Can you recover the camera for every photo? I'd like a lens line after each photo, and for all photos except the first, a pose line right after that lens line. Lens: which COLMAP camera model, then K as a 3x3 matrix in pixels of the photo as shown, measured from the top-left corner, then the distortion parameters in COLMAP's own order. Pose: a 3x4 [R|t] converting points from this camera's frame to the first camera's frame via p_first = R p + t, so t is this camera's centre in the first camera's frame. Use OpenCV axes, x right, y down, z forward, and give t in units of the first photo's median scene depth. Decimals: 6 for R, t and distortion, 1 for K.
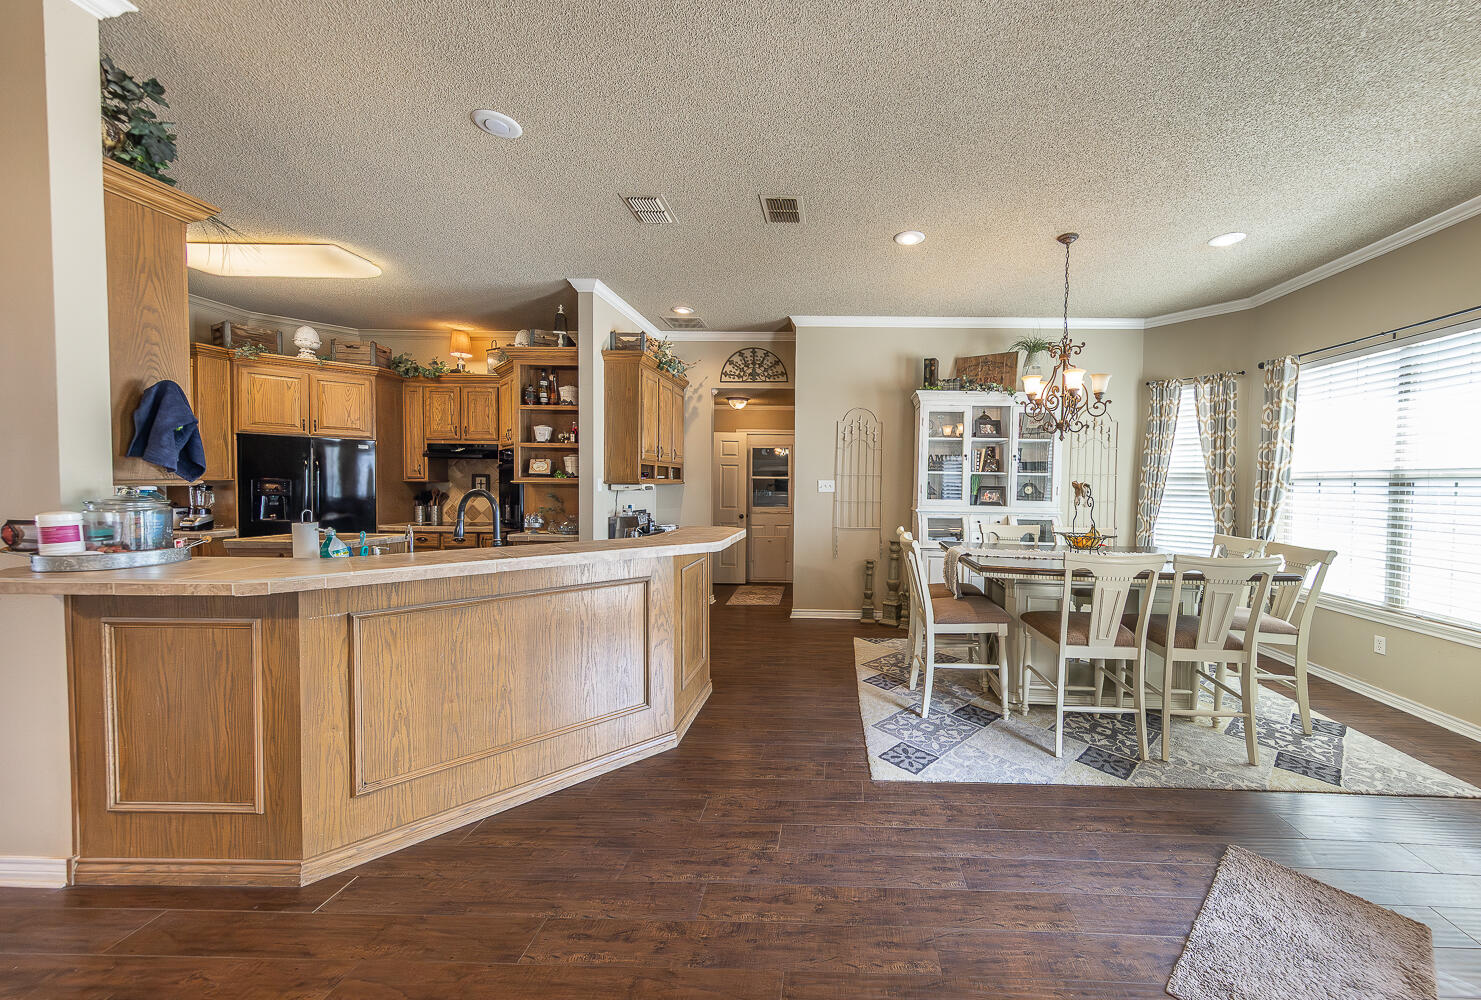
lens RADIAL K [[567.5, 0, 794.7], [0, 567.5, 490.5], [0, 0, 1]] dist [0.009031, 0.000028]
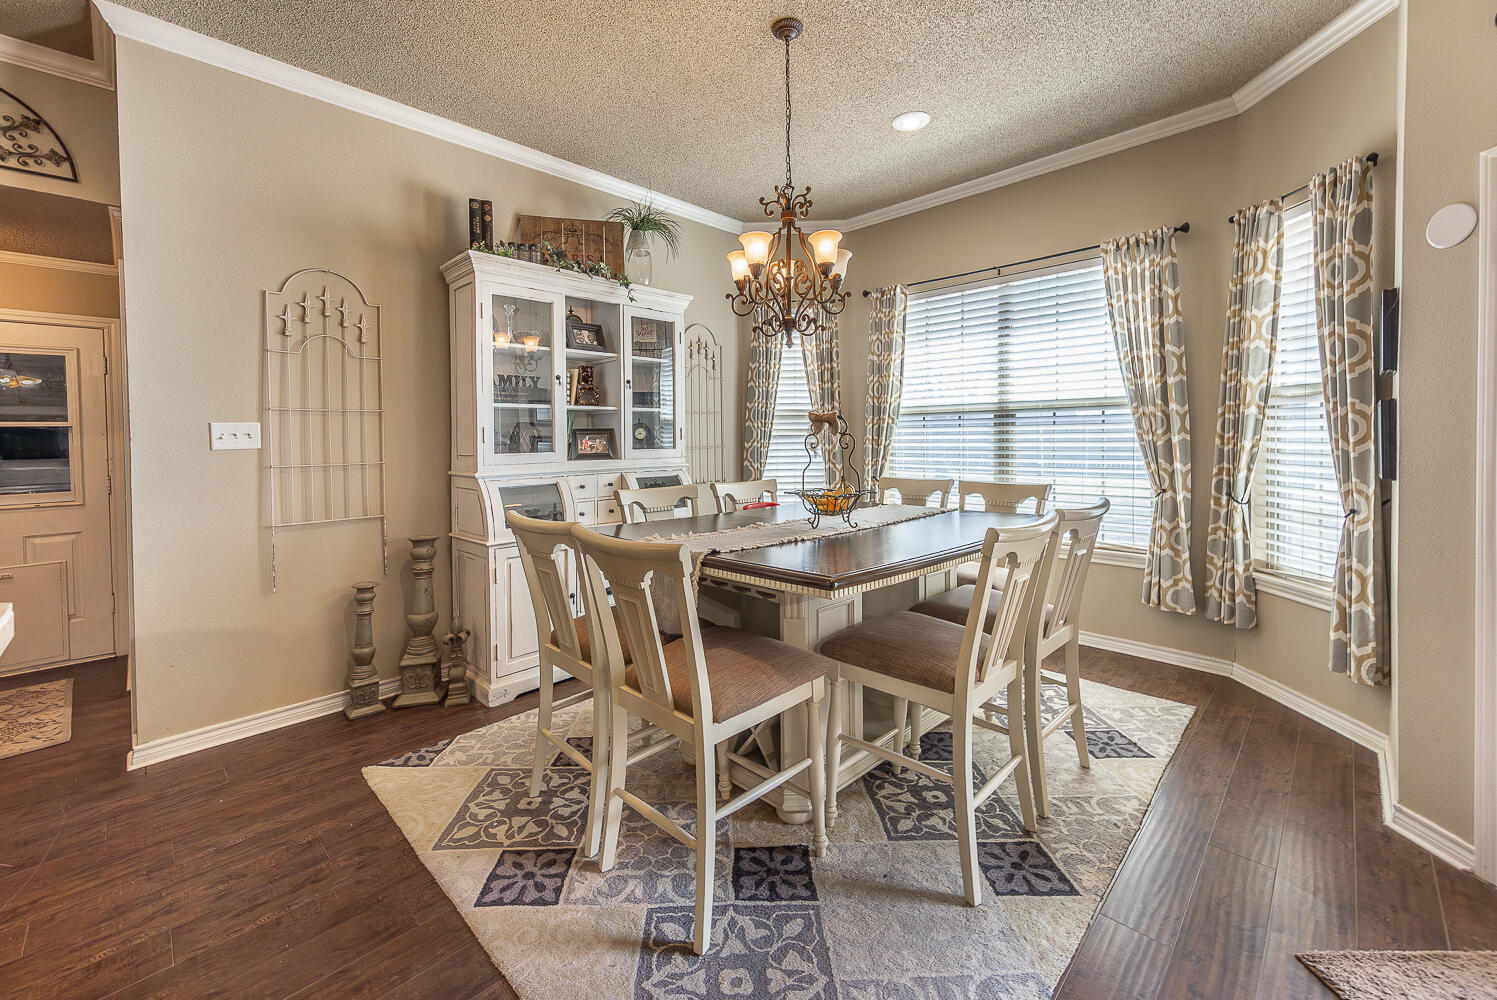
lens RADIAL K [[605.4, 0, 750.9], [0, 605.4, 443.4], [0, 0, 1]] dist [0.005130, 0.000114]
pose [[0.635435, -0.028997, 0.771610, -0.064639], [0.034723, 0.999357, 0.008961, 0.009353], [-0.771373, 0.021098, 0.636033, 0.470045]]
